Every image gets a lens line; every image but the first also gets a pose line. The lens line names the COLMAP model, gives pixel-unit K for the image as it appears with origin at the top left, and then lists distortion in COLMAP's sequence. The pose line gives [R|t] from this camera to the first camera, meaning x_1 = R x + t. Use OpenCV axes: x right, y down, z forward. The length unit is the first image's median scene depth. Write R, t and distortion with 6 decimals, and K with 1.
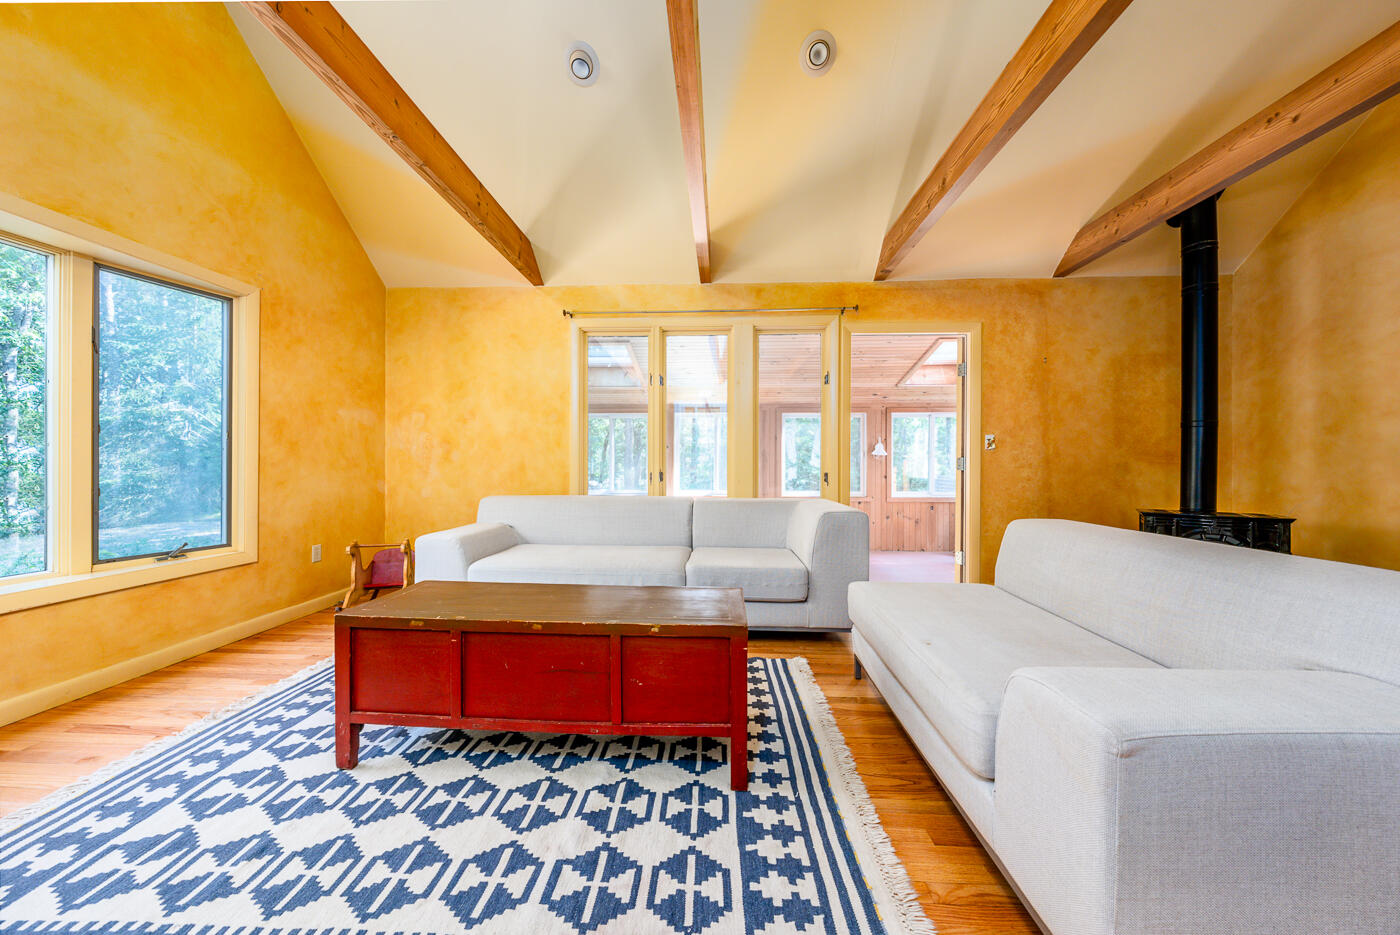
lens RADIAL K [[495.0, 0, 698.8], [0, 495.0, 469.6], [0, 0, 1]] dist [-0.003388, -0.000249]
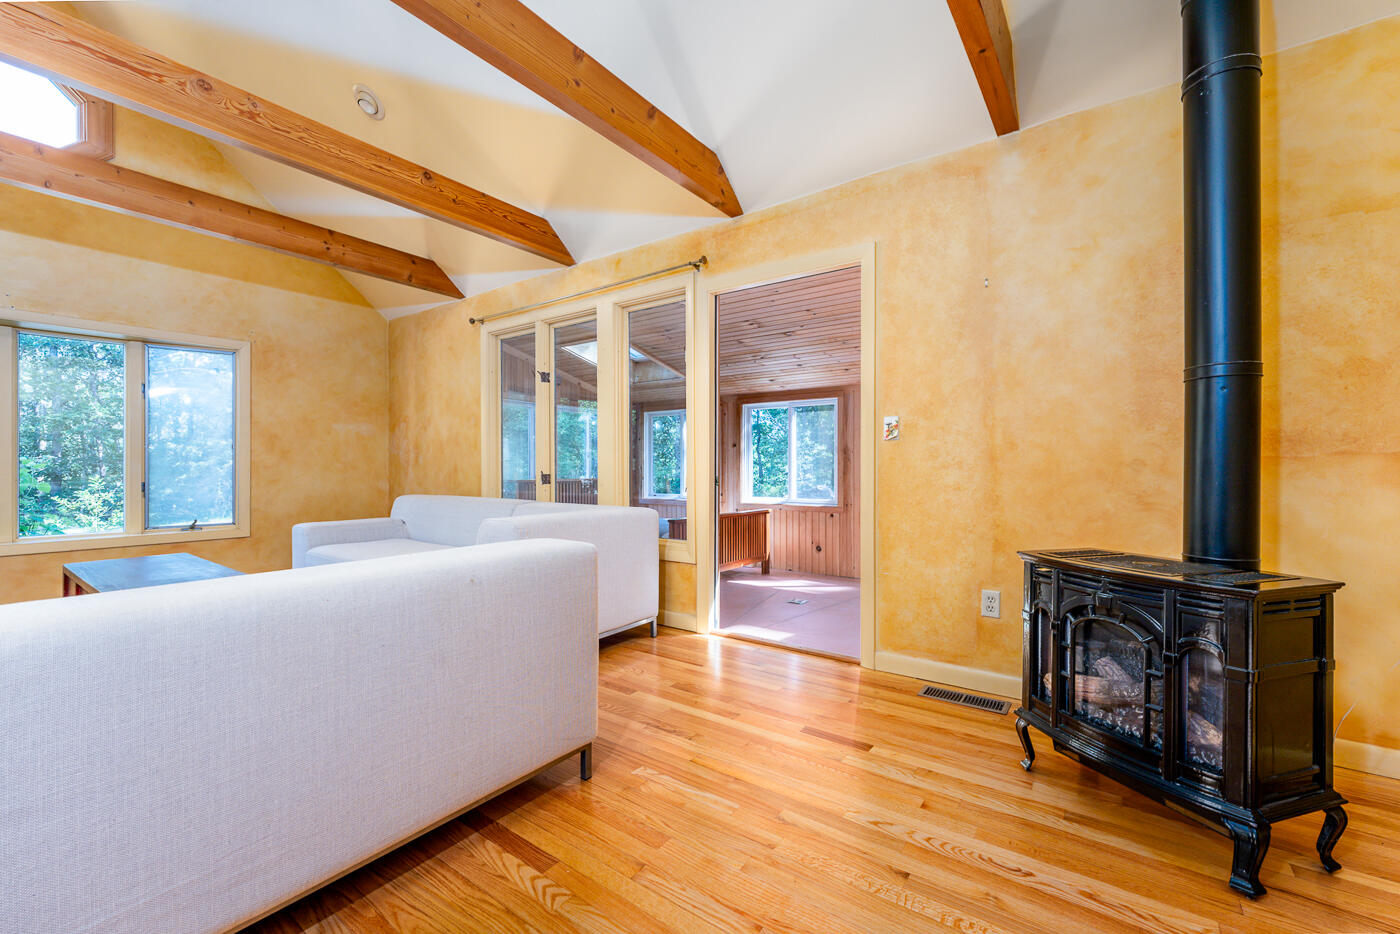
lens RADIAL K [[575.1, 0, 699.1], [0, 575.1, 466.3], [0, 0, 1]] dist [-0.000055, -0.000120]
pose [[0.832548, -0.003829, -0.553940, 0.793068], [-0.000309, 0.999973, -0.007376, -0.001258], [0.553953, 0.006312, 0.832524, 0.253952]]
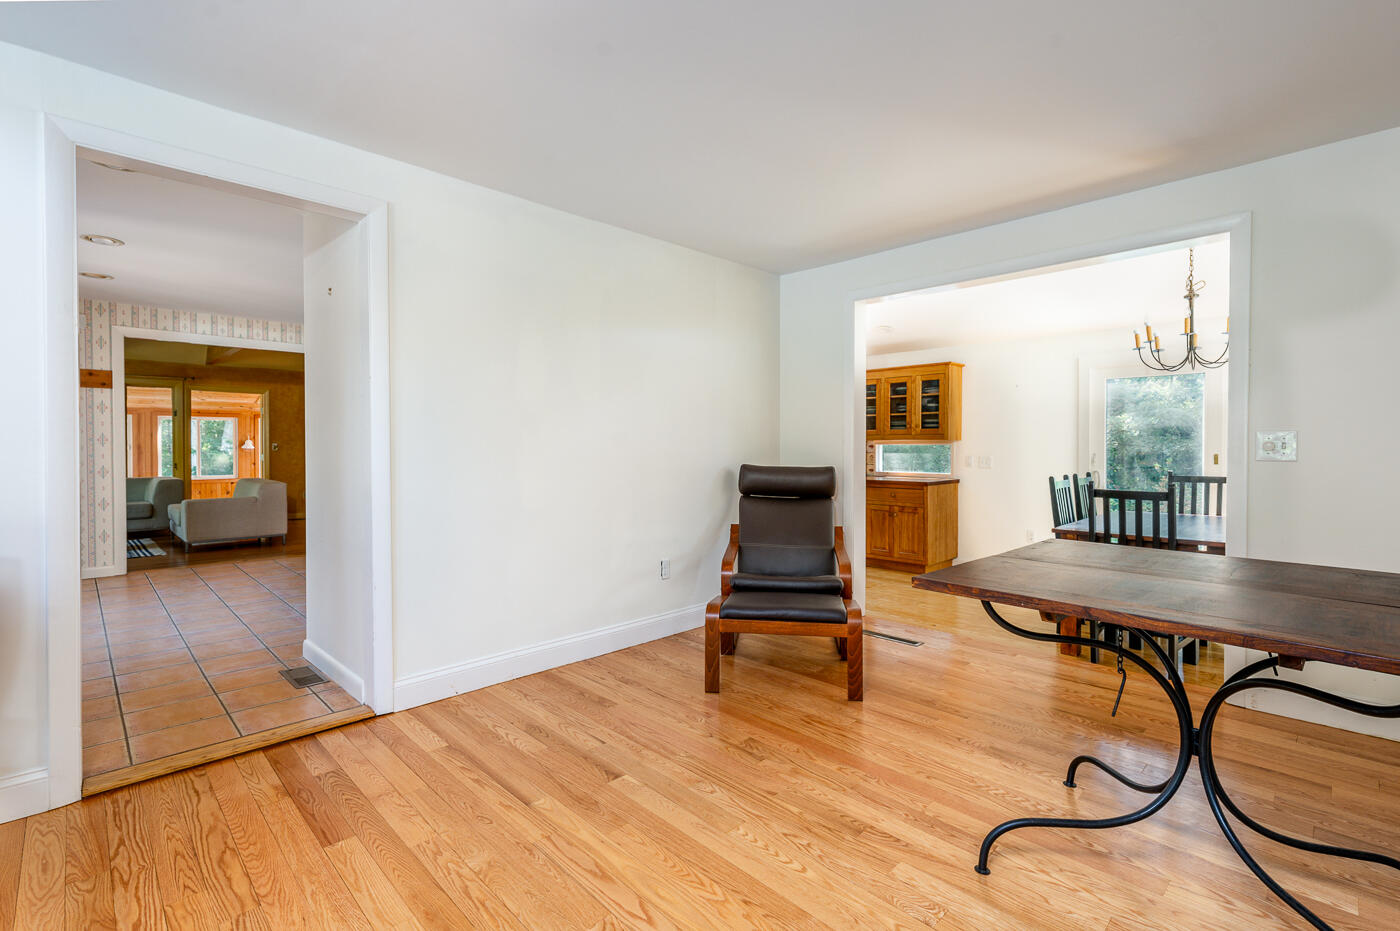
lens RADIAL K [[657.9, 0, 696.8], [0, 657.9, 456.8], [0, 0, 1]] dist [-0.002268, -0.000272]
pose [[0.689897, -0.010280, 0.723834, -0.185266], [0.002349, 0.999926, 0.011963, -0.045528], [-0.723904, -0.006553, 0.689870, -2.183759]]
